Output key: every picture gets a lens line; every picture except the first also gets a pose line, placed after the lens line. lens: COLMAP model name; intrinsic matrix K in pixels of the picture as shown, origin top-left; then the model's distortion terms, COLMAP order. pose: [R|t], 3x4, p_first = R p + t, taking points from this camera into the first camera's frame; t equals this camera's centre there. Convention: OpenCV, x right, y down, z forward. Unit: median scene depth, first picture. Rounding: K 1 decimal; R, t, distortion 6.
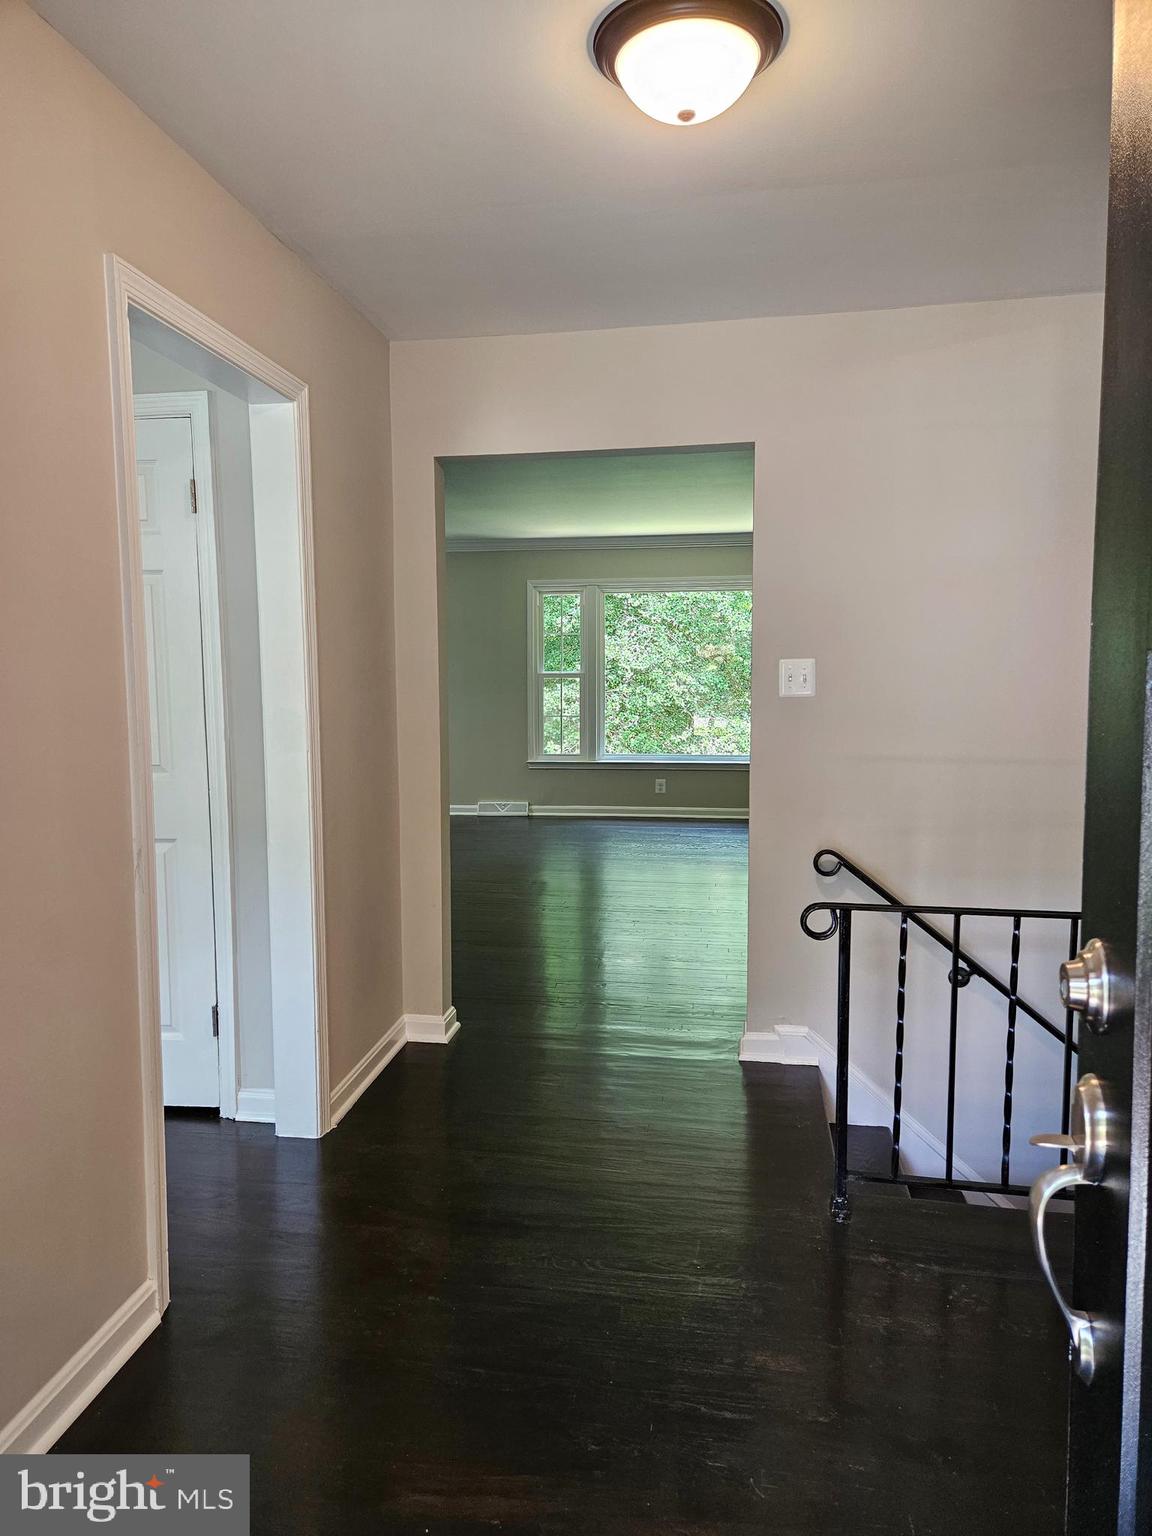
lens RADIAL K [[1055.0, 0, 576.0], [0, 1055.0, 768.0], [0, 0, 1]] dist [0.067904, -0.064928]
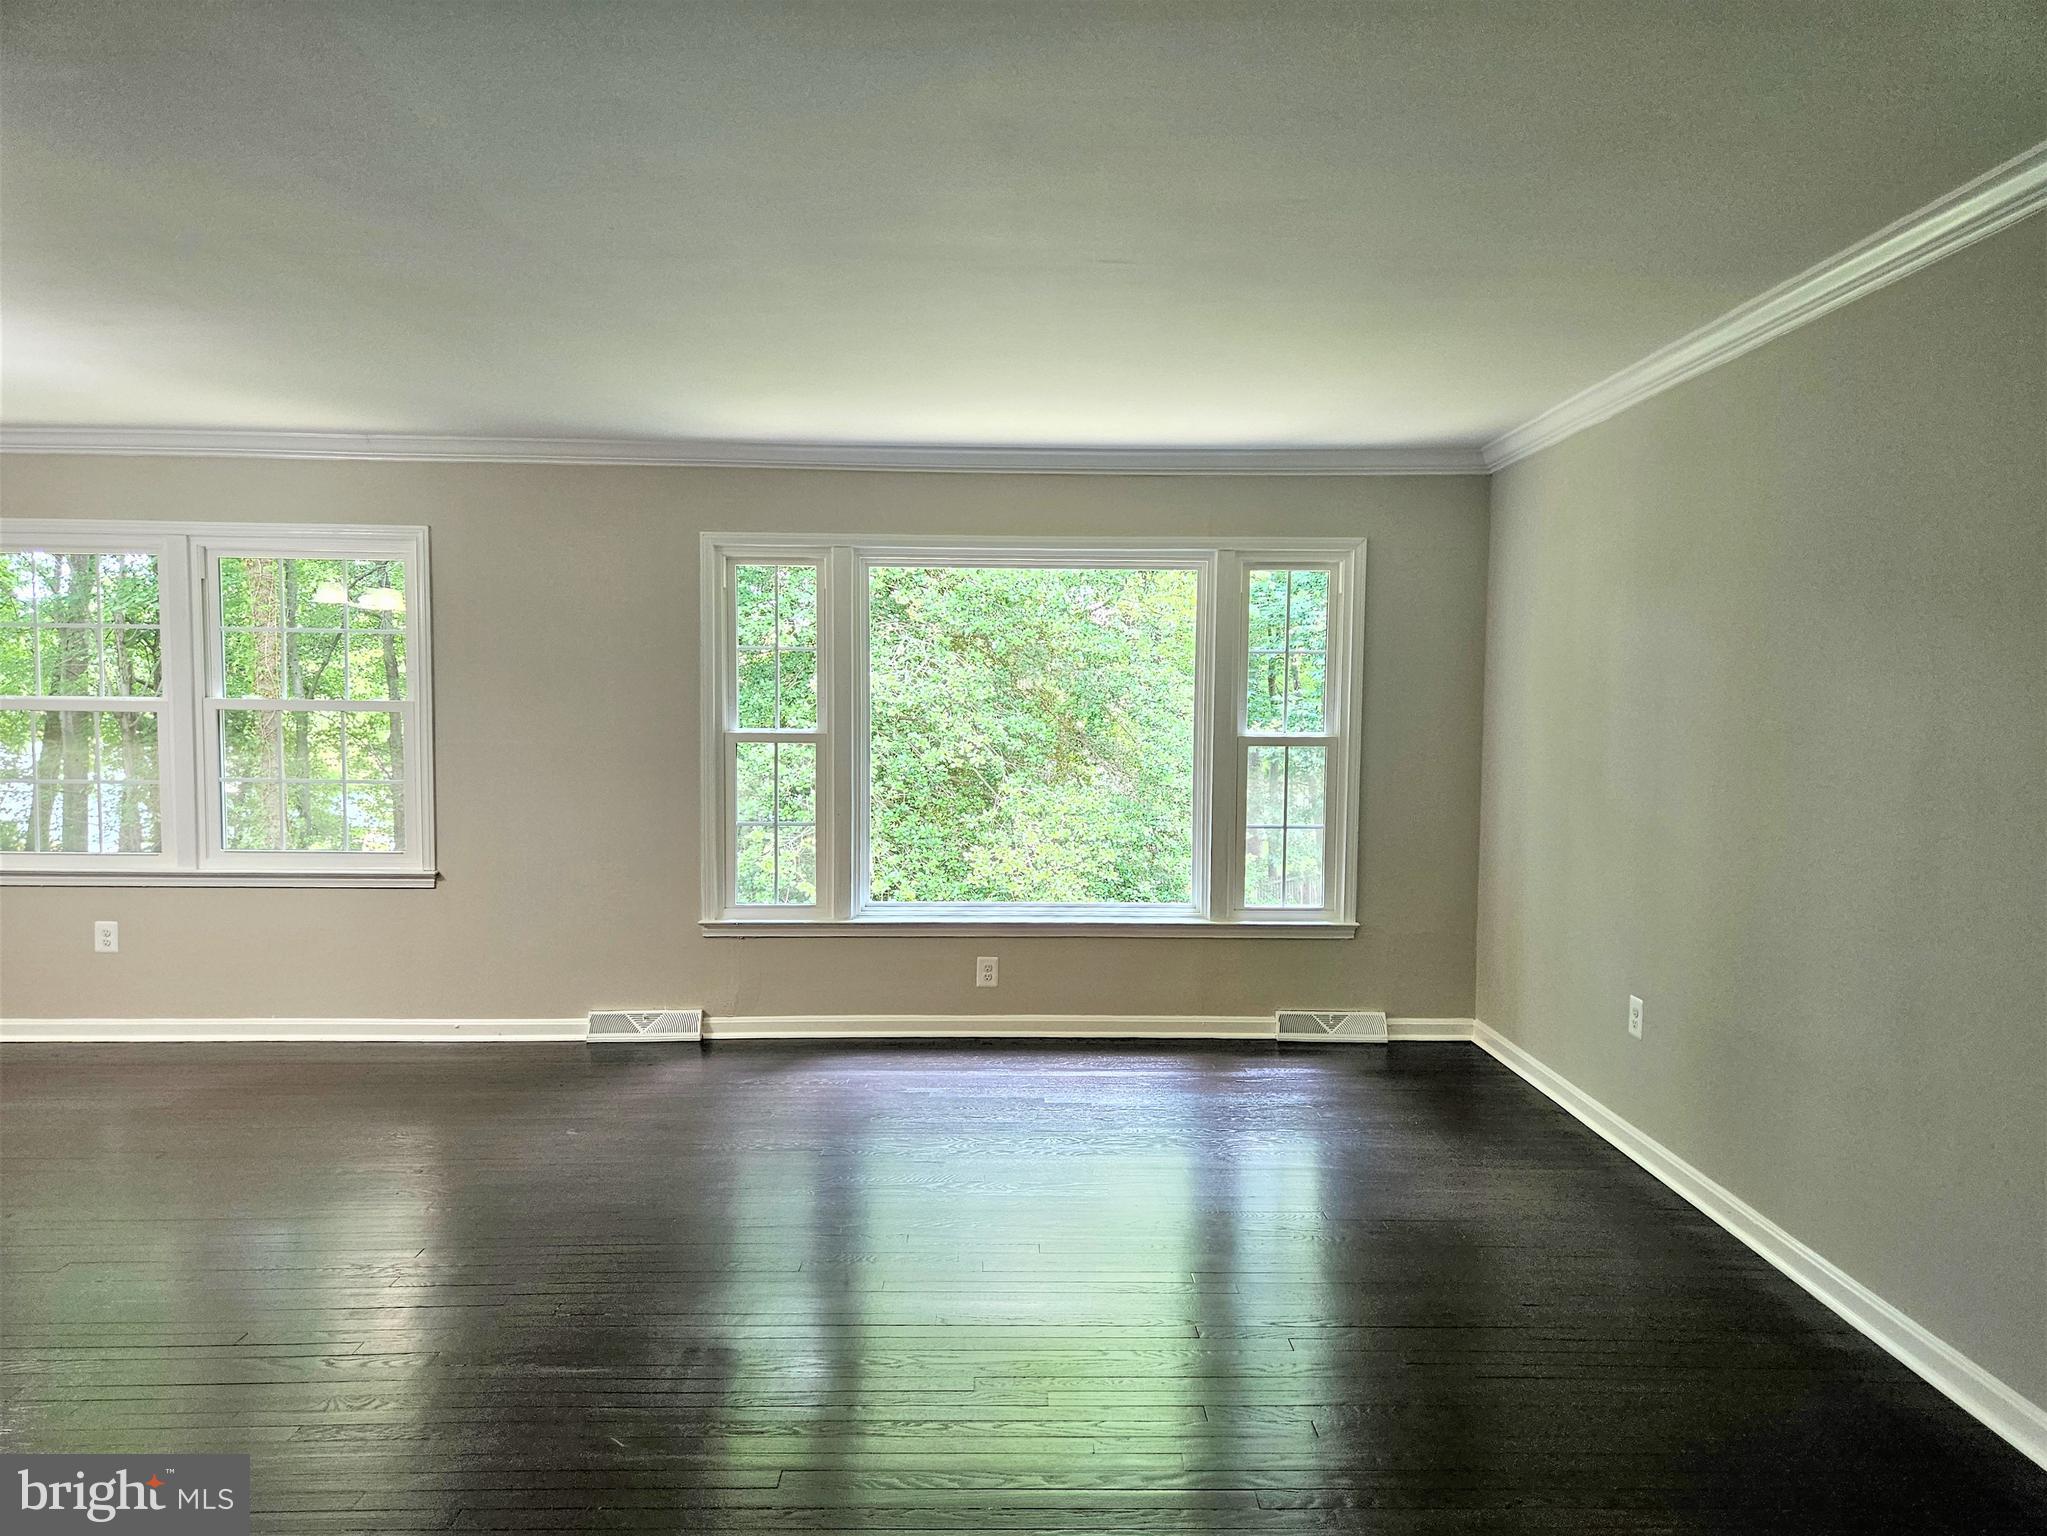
lens RADIAL K [[1363.2, 0, 1020.5], [0, 1363.2, 793.2], [0, 0, 1]] dist [0.076931, -0.053173]
pose [[0.987575, -0.001568, 0.157138, -0.001966], [0.004500, 0.999822, -0.018304, -0.046582], [-0.157082, 0.018784, 0.987407, 0.341266]]
